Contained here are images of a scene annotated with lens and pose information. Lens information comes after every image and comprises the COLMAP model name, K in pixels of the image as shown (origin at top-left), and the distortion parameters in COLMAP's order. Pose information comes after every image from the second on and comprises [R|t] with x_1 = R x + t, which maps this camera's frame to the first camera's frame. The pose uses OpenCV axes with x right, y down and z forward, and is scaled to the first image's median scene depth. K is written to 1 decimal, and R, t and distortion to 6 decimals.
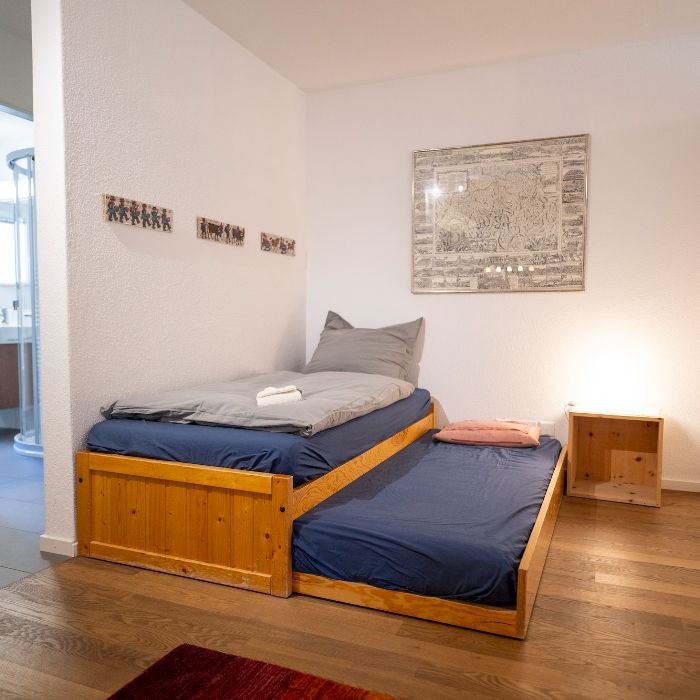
lens RADIAL K [[590.1, 0, 352.0], [0, 590.1, 352.1], [0, 0, 1]] dist [-0.006705, -0.002630]
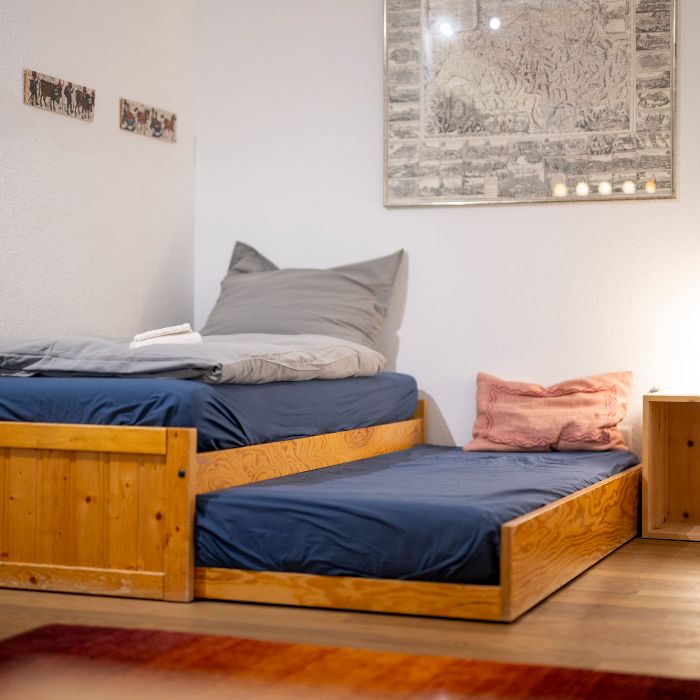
lens RADIAL K [[1527.2, 0, 335.5], [0, 1527.2, 349.4], [0, 0, 1]] dist [-0.006639, -0.048305]
pose [[0.999257, -0.002941, 0.038416, -0.002284], [0.005121, 0.998373, -0.056788, 0.138328], [-0.038187, 0.056943, 0.997647, -0.522380]]
